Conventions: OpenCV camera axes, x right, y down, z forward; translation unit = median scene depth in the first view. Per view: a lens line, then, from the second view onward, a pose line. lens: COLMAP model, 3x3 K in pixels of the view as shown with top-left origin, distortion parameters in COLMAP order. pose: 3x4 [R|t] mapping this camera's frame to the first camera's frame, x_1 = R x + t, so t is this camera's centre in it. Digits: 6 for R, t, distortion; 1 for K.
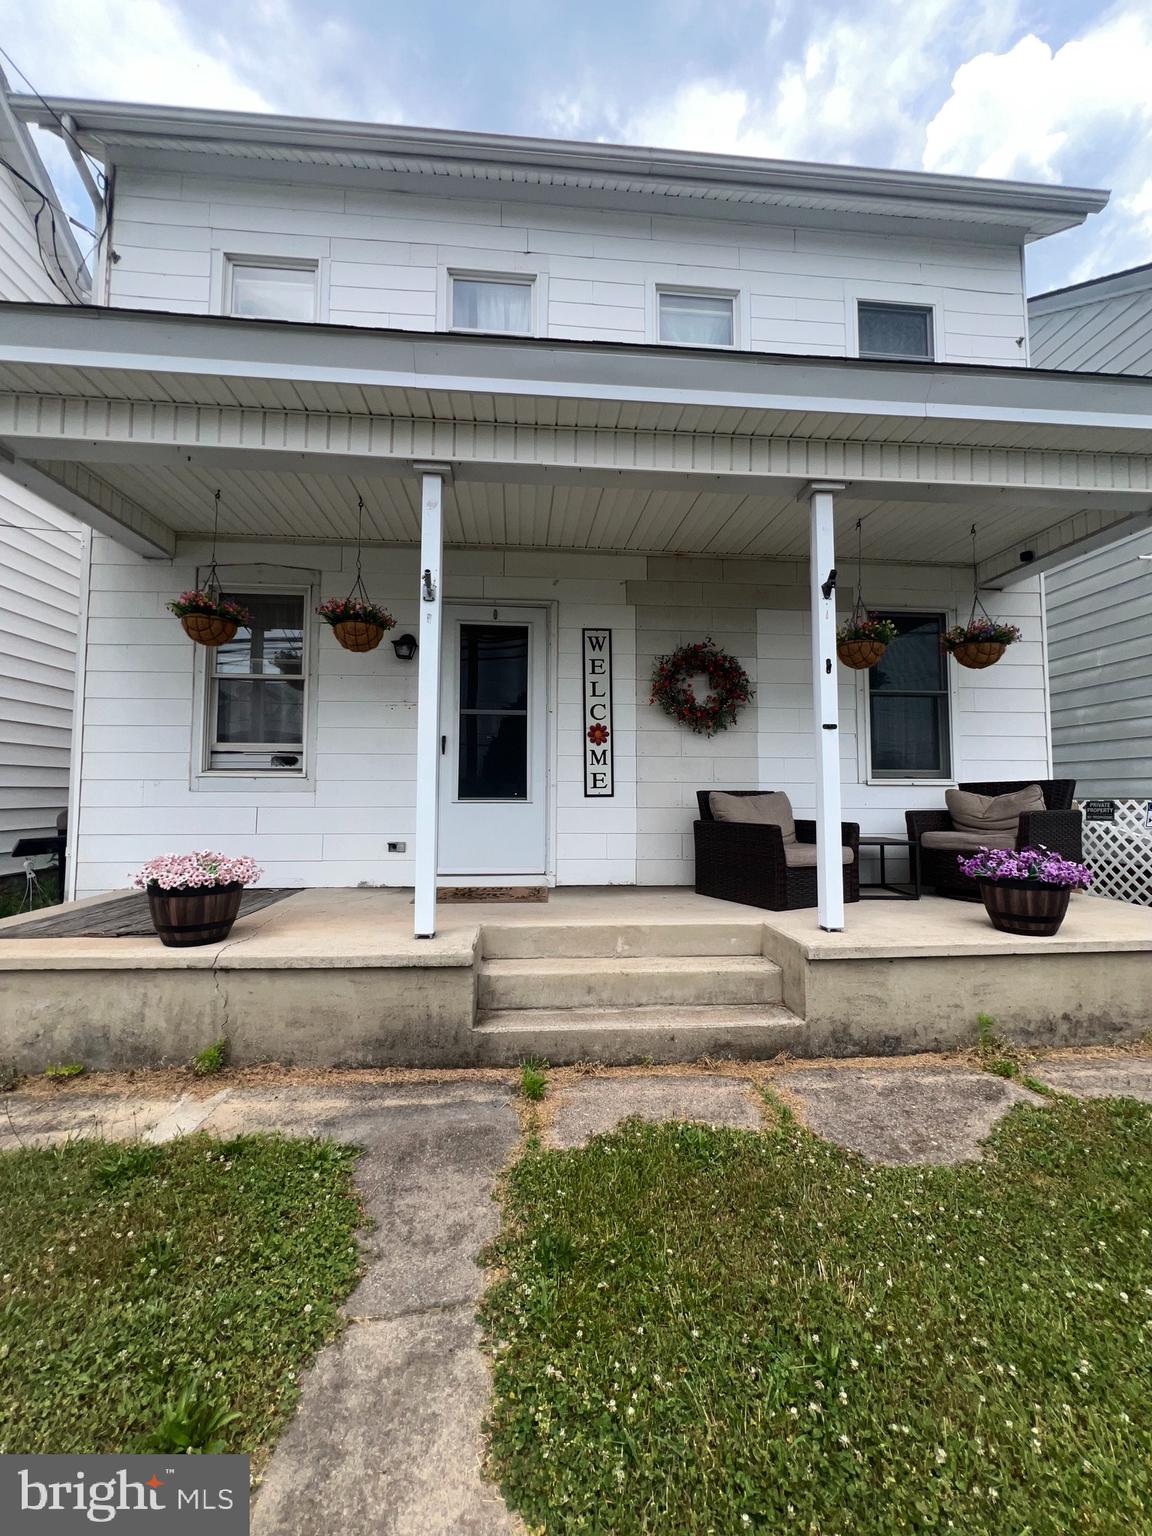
lens RADIAL K [[617.2, 0, 575.2], [0, 617.2, 762.4], [0, 0, 1]] dist [0.000630, 0.000176]
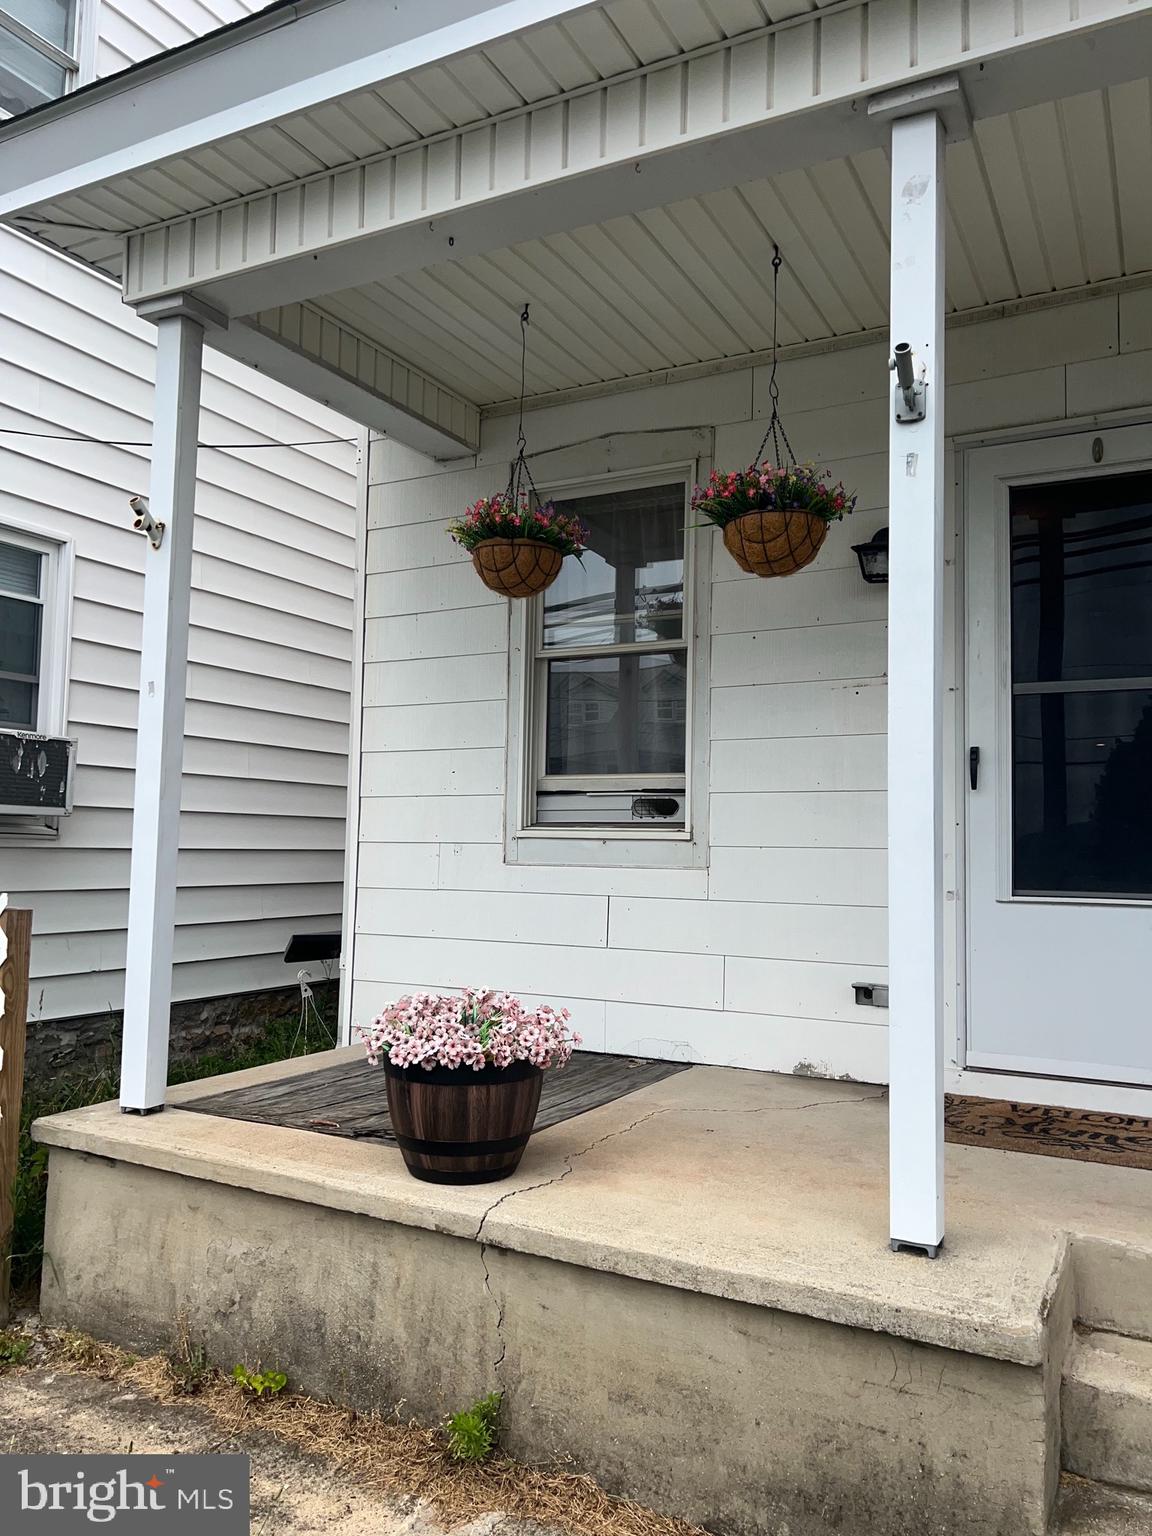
lens RADIAL K [[1149.1, 0, 575.7], [0, 1149.1, 770.2], [0, 0, 1]] dist [0.055115, -0.060806]
pose [[0.842296, -0.026326, -0.538372, -0.015224], [0.013129, 0.999512, -0.028334, -0.011194], [0.538855, 0.016798, 0.842231, 0.237897]]
